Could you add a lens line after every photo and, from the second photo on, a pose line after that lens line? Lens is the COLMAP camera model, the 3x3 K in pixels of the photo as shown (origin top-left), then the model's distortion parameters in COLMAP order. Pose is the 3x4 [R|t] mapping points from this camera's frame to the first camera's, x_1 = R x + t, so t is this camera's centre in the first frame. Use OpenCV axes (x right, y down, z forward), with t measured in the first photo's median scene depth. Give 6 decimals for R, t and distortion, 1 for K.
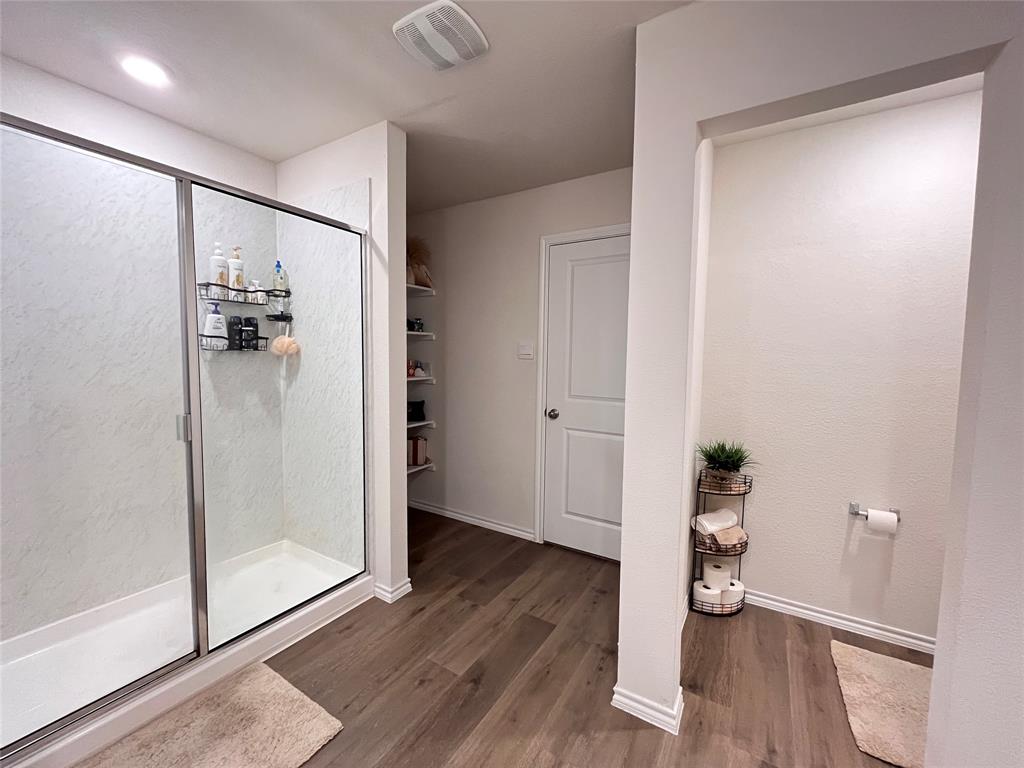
lens RADIAL K [[415.1, 0, 513.2], [0, 415.1, 383.5], [0, 0, 1]] dist [-0.002870, 0.000652]
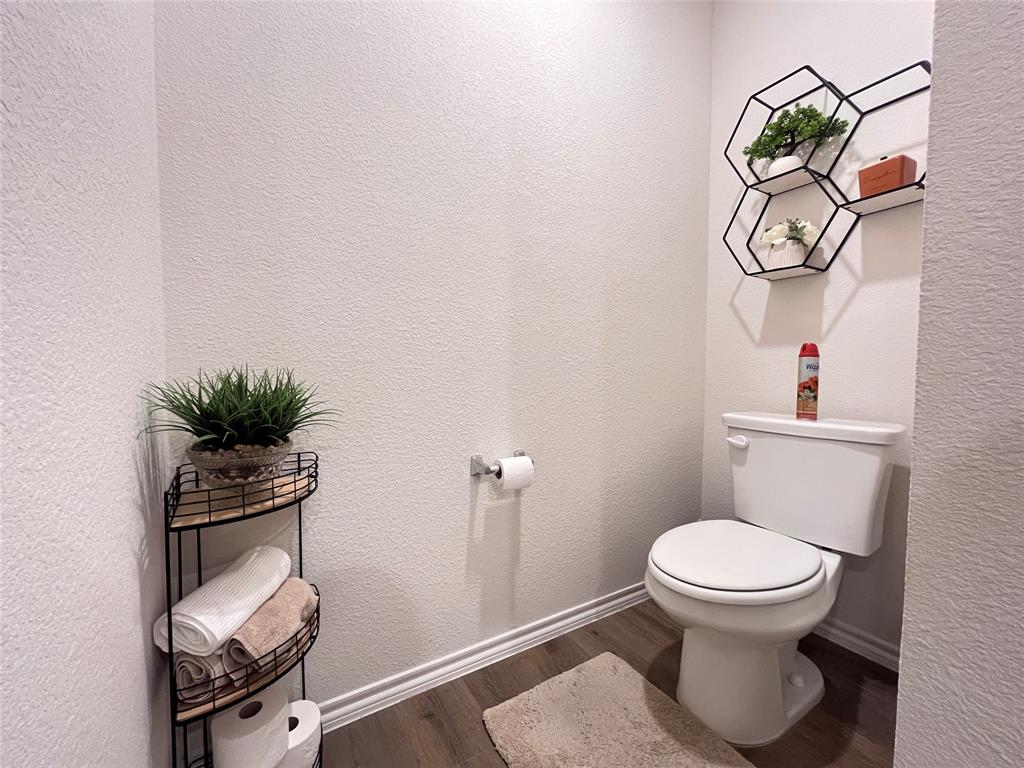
lens RADIAL K [[415.1, 0, 511.7], [0, 415.1, 385.7], [0, 0, 1]] dist [-0.002870, 0.000652]
pose [[0.466158, -0.056454, 0.882899, 0.296966], [0.068855, 0.997250, 0.027412, 0.160763], [-0.882018, 0.048014, 0.468763, 0.621882]]
